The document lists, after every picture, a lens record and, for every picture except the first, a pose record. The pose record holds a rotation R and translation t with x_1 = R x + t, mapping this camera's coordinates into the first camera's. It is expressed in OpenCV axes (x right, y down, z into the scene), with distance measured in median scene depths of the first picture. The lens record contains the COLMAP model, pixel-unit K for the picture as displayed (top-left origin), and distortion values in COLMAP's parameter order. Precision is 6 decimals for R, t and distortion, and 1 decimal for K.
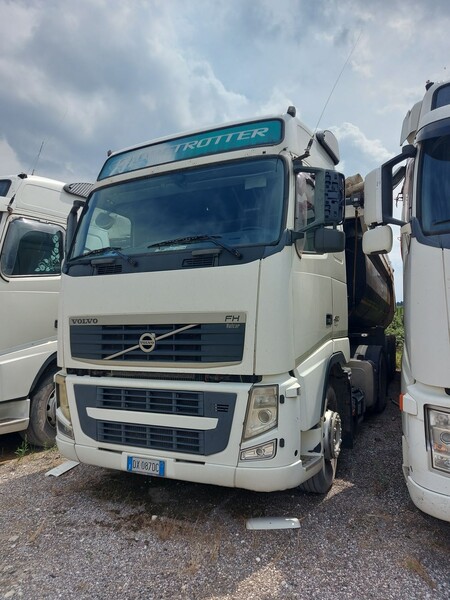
lens RADIAL K [[426.7, 0, 225.0], [0, 426.7, 300.0], [0, 0, 1]] dist [0.098849, -0.109806]
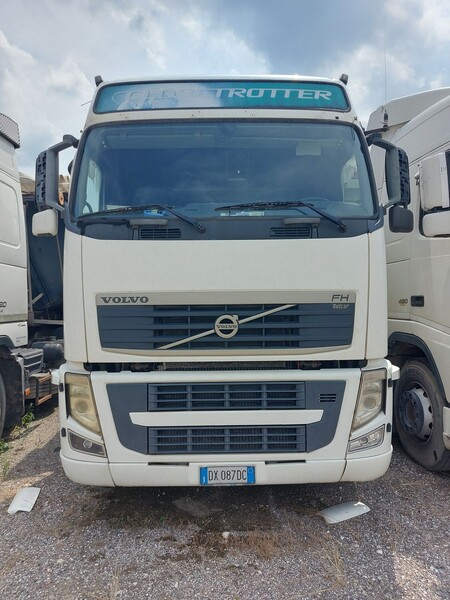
lens RADIAL K [[426.7, 0, 225.0], [0, 426.7, 300.0], [0, 0, 1]] dist [0.098849, -0.109806]
pose [[0.894839, 0.008915, 0.446299, -0.548599], [-0.026058, 0.999139, 0.032288, 0.022506], [-0.445627, -0.040522, 0.894301, 0.273076]]
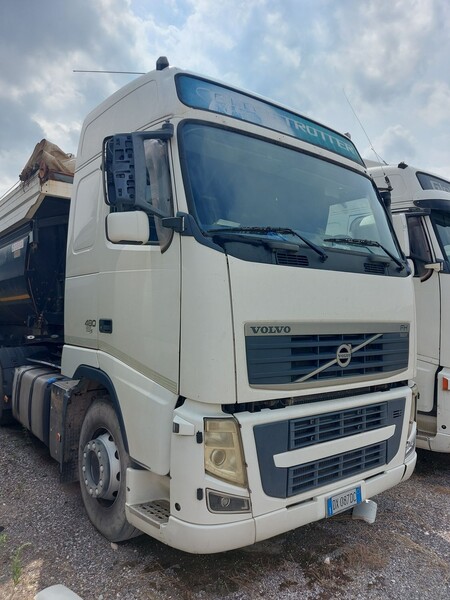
lens RADIAL K [[426.7, 0, 225.0], [0, 426.7, 300.0], [0, 0, 1]] dist [0.098849, -0.109806]
pose [[0.454292, 0.046691, 0.889628, -1.050043], [-0.069107, 0.997463, -0.017061, 0.020335], [-0.888168, -0.053729, 0.456366, 0.825336]]
